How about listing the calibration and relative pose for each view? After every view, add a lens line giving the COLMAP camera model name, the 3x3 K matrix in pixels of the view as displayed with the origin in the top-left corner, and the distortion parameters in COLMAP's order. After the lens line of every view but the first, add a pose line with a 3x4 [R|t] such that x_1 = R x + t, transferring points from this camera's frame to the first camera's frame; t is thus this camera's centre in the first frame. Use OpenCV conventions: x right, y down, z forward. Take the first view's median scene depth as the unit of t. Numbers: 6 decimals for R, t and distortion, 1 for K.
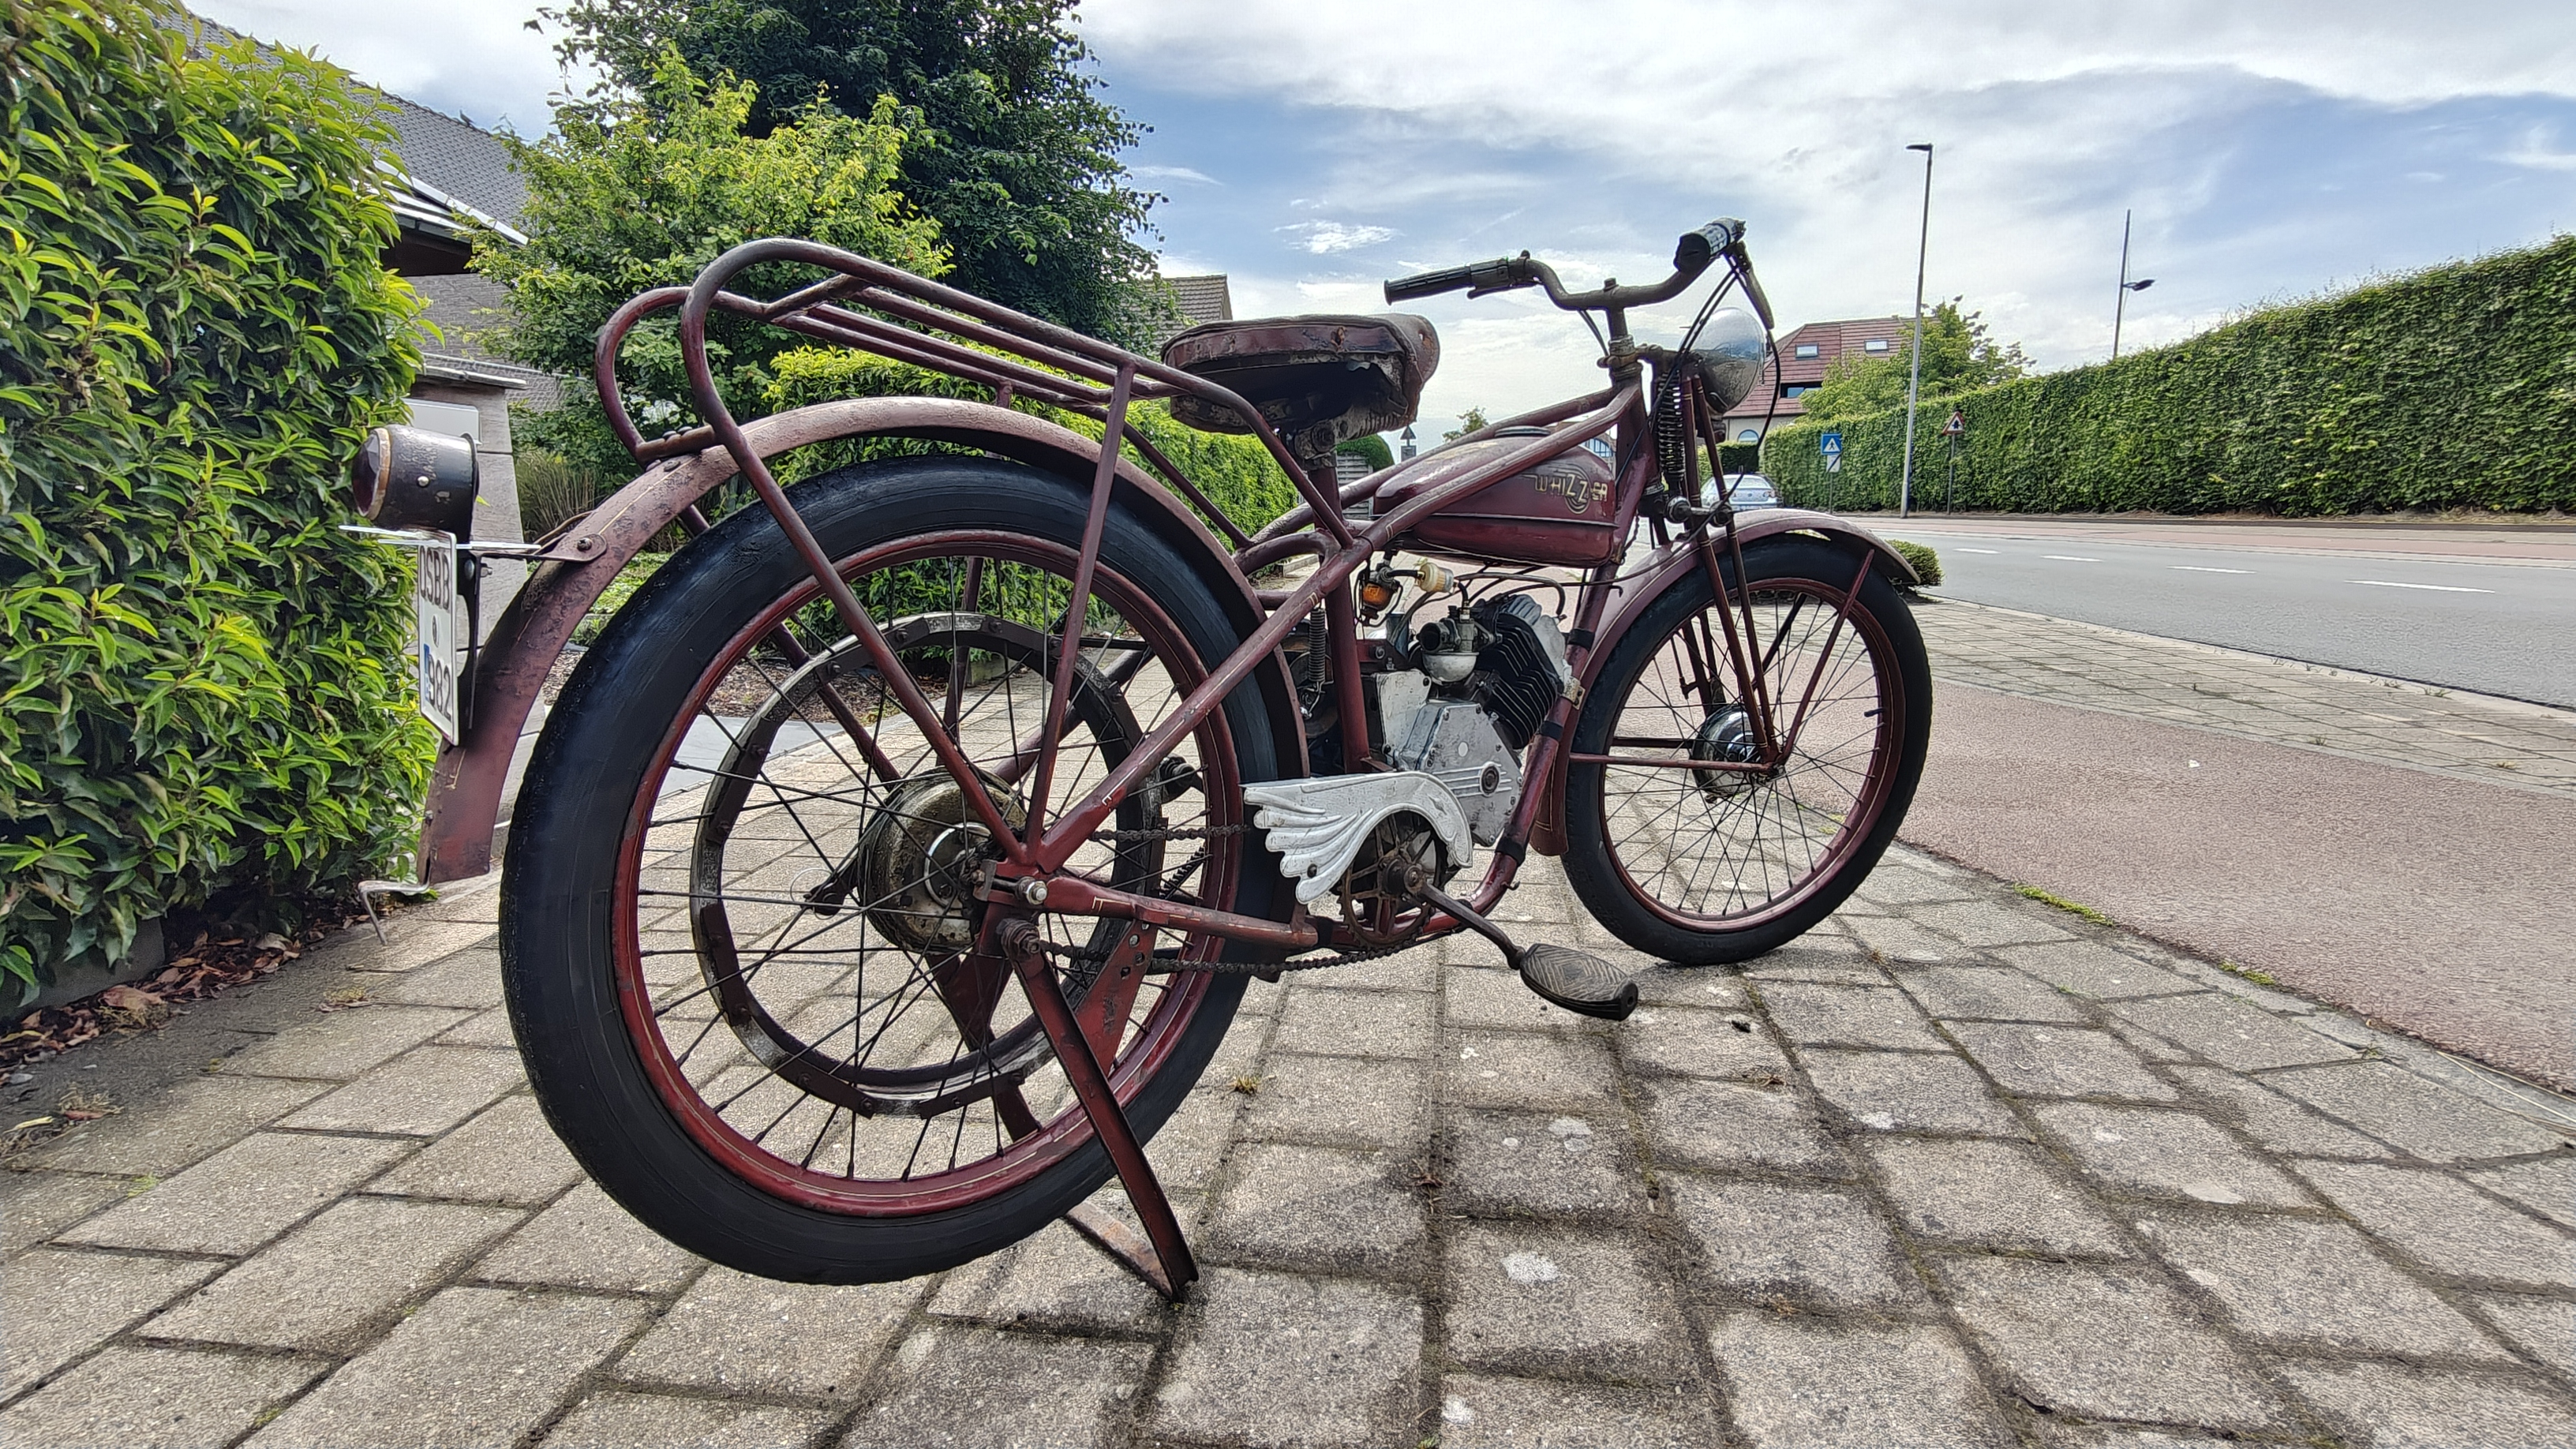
lens RADIAL K [[1213.9, 0, 1289.9], [0, 1213.9, 724.3], [0, 0, 1]] dist [-0.000698, 0.002439]
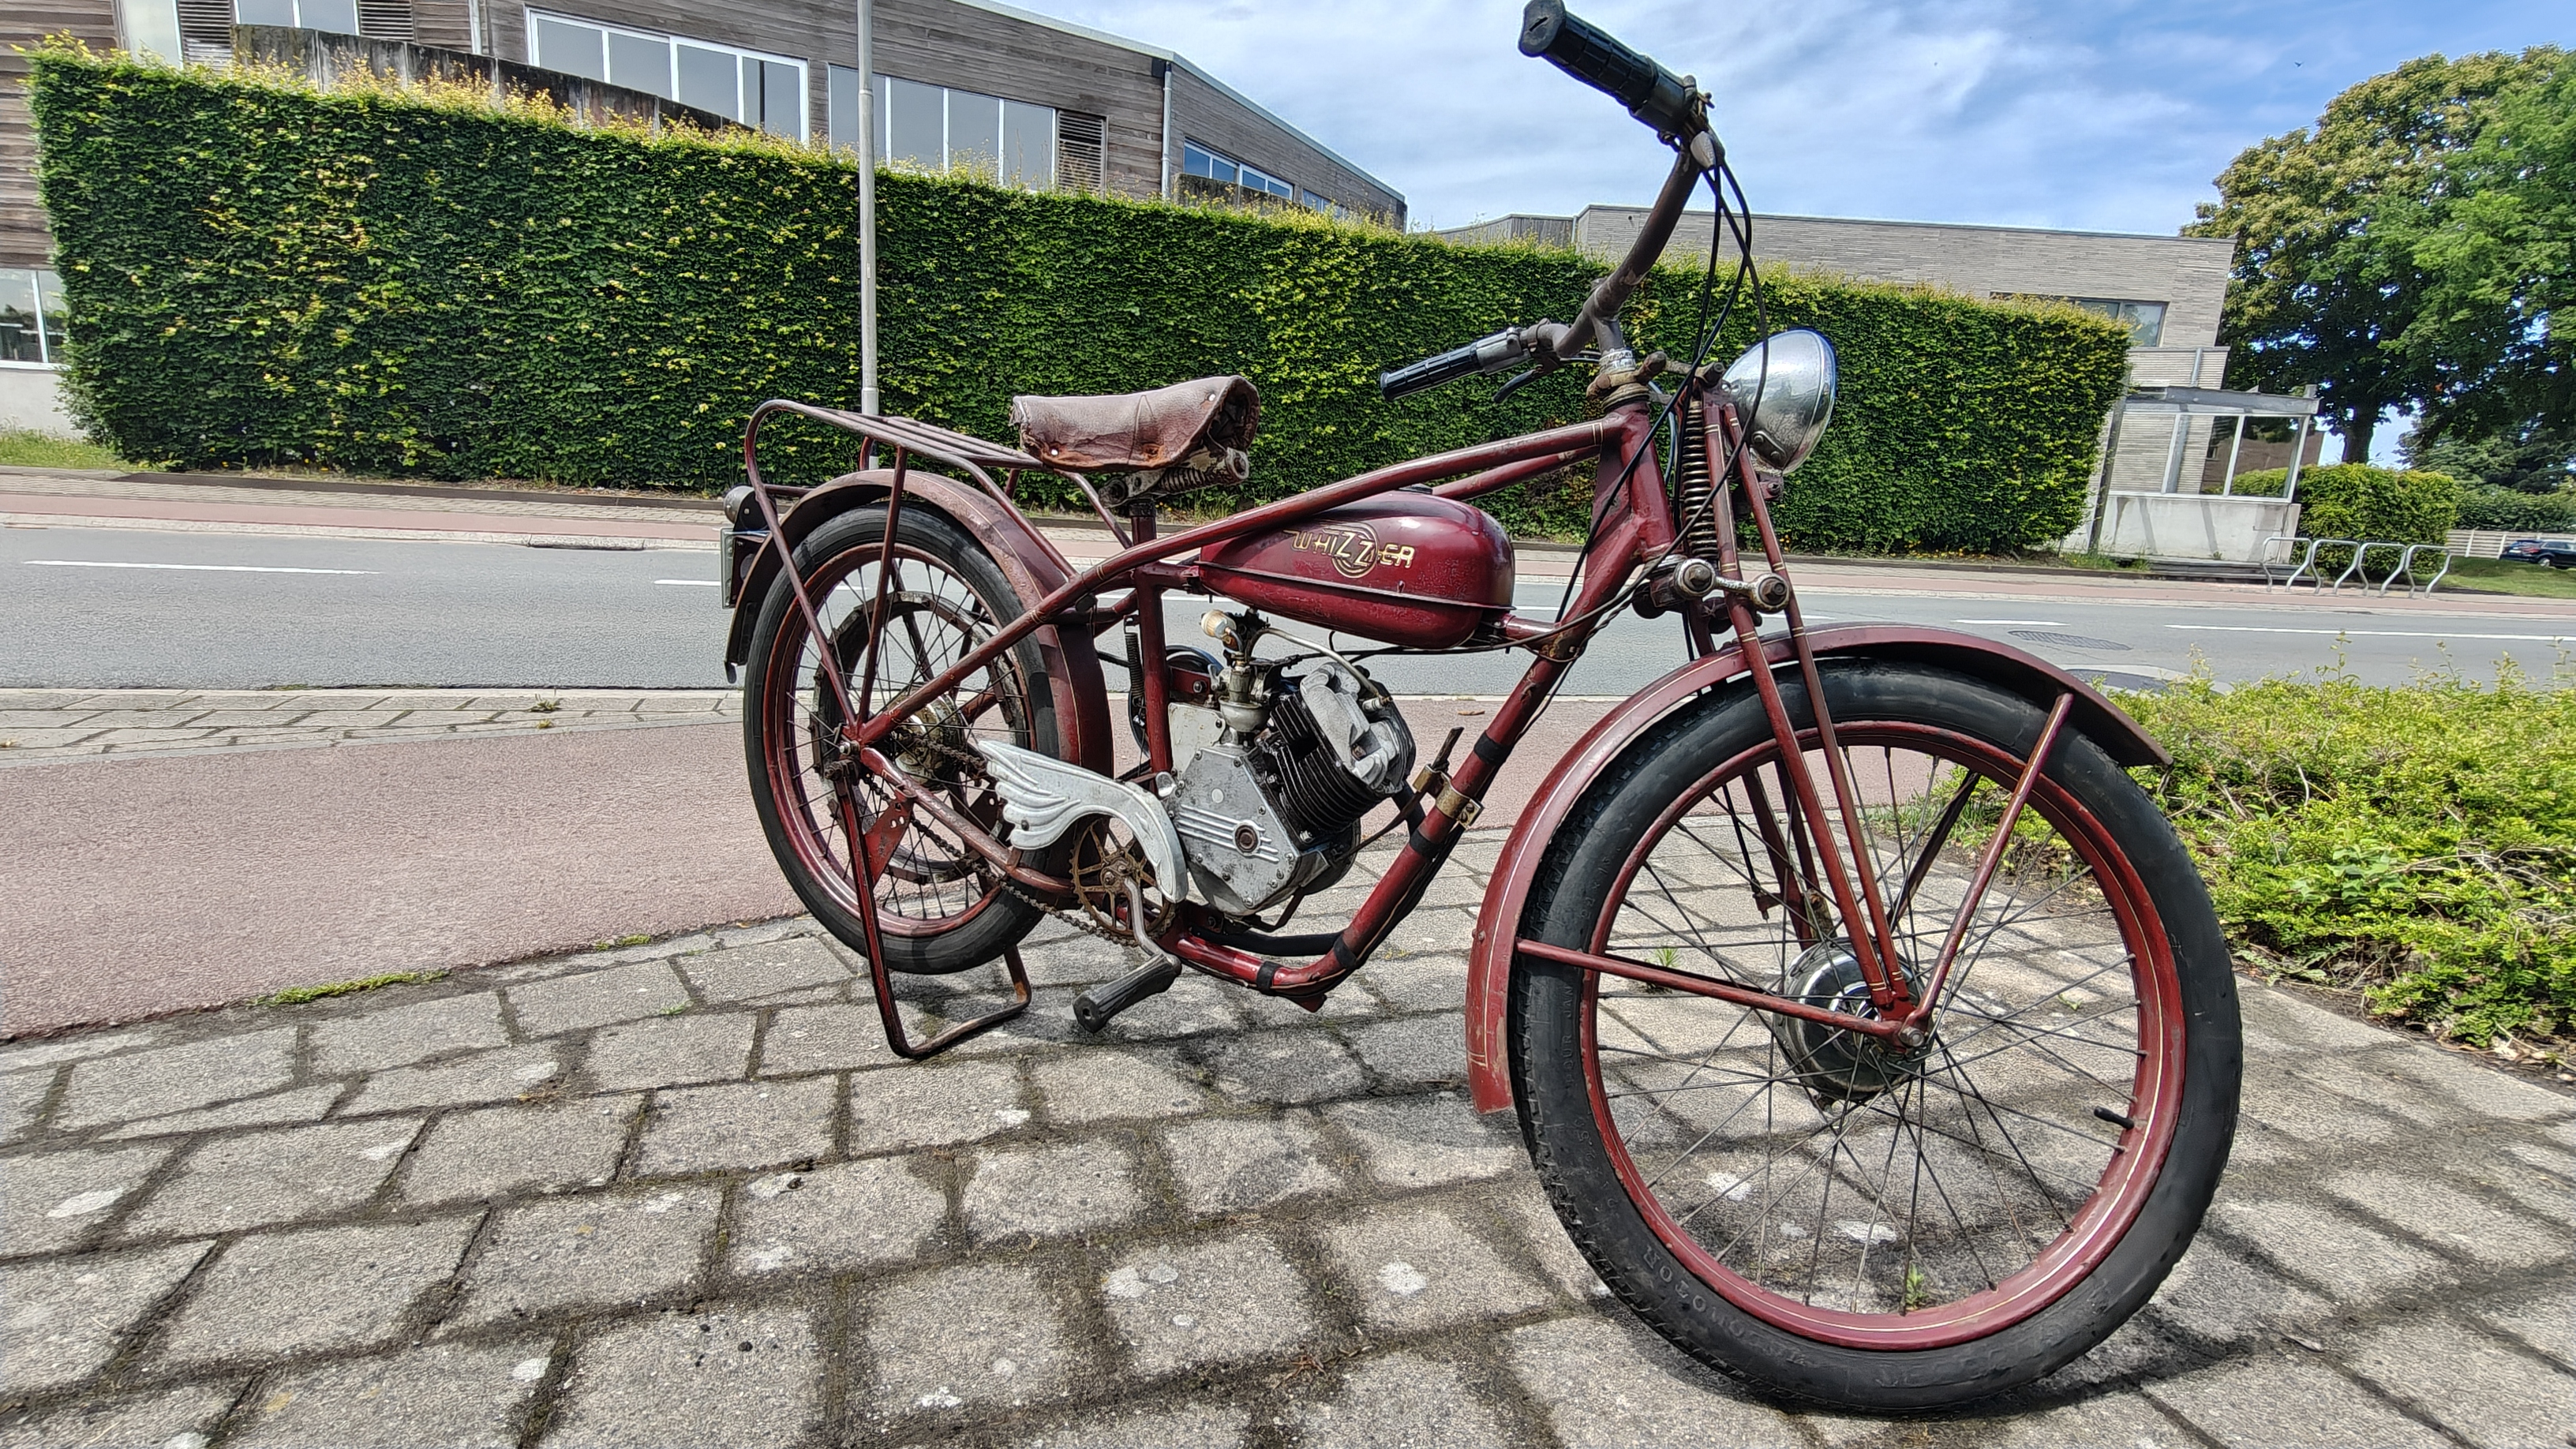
lens RADIAL K [[1208.9, 0, 1289.9], [0, 1208.9, 722.2], [0, 0, 1]] dist [-0.000315, 0.002106]
pose [[-0.445513, -0.180442, 0.876903, -0.034363], [0.101565, 0.962968, 0.249753, -0.017295], [-0.889496, 0.200331, -0.410688, 0.080234]]
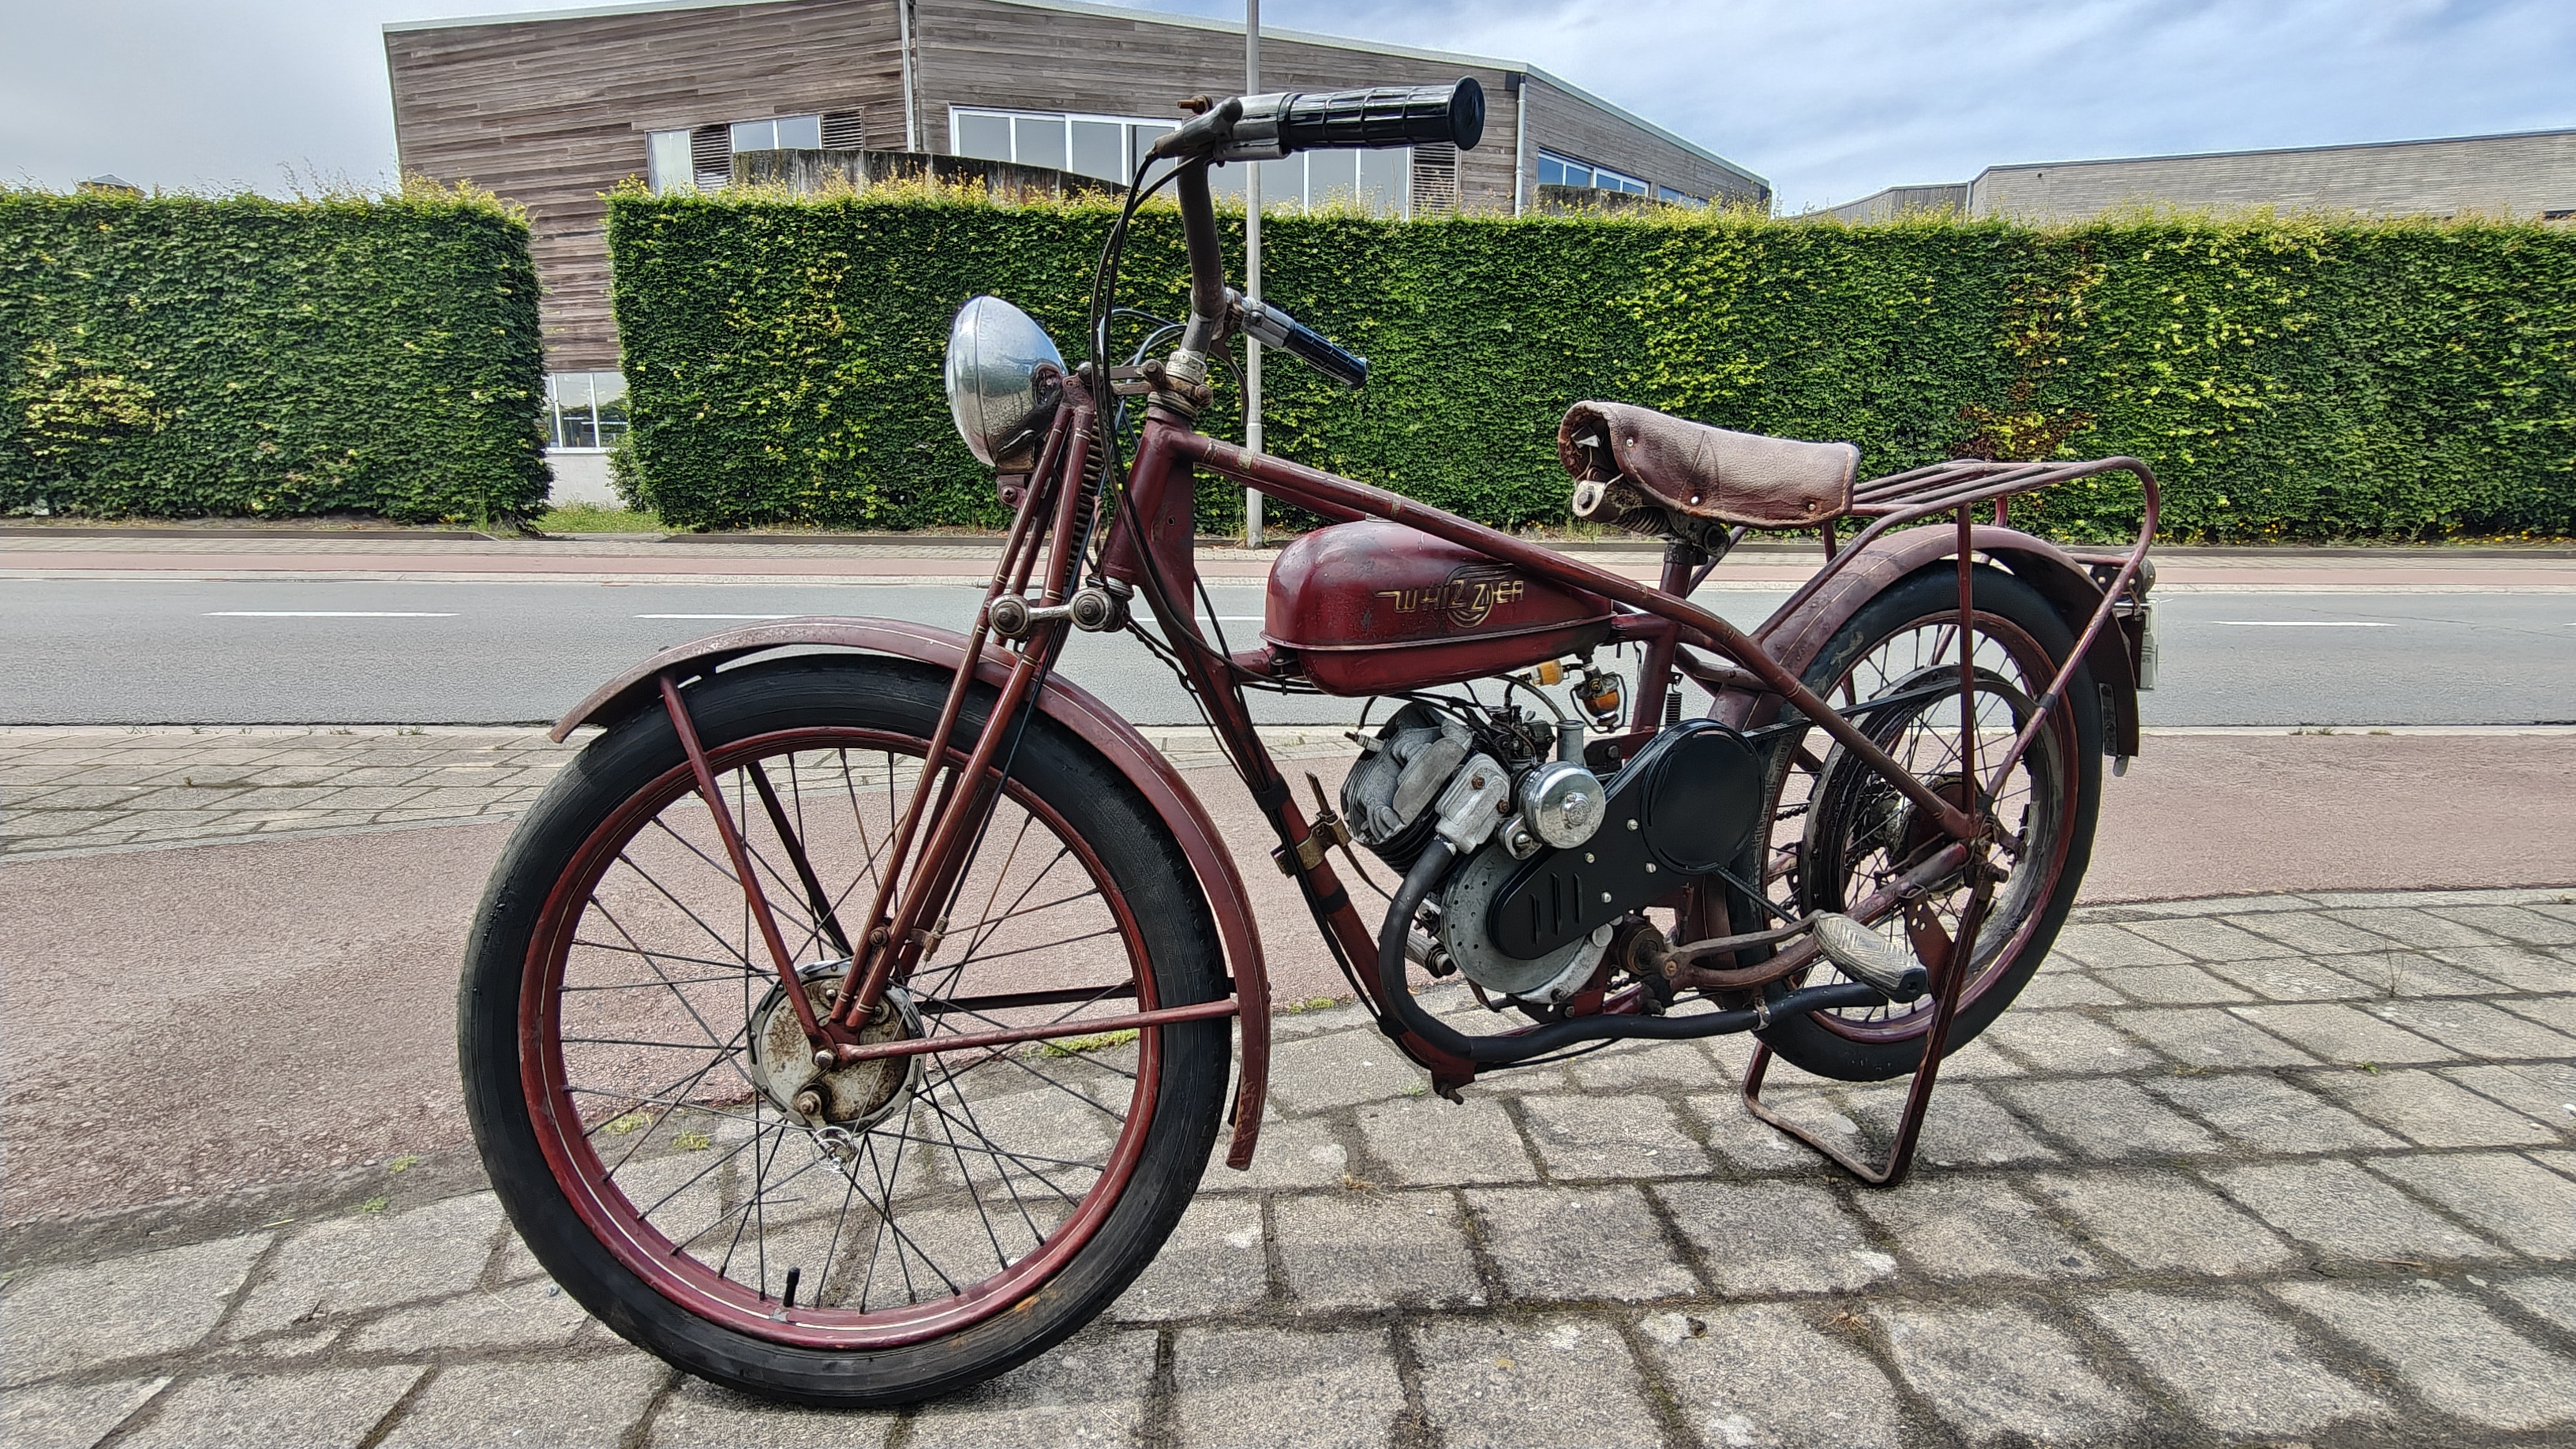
lens RADIAL K [[1207.1, 0, 1289.9], [0, 1207.1, 724.8], [0, 0, 1]] dist [-0.000247, 0.001952]
pose [[-0.202313, -0.170976, 0.964280, -0.017241], [0.161345, 0.965368, 0.205021, -0.023193], [-0.965939, 0.197060, -0.167720, 0.105189]]
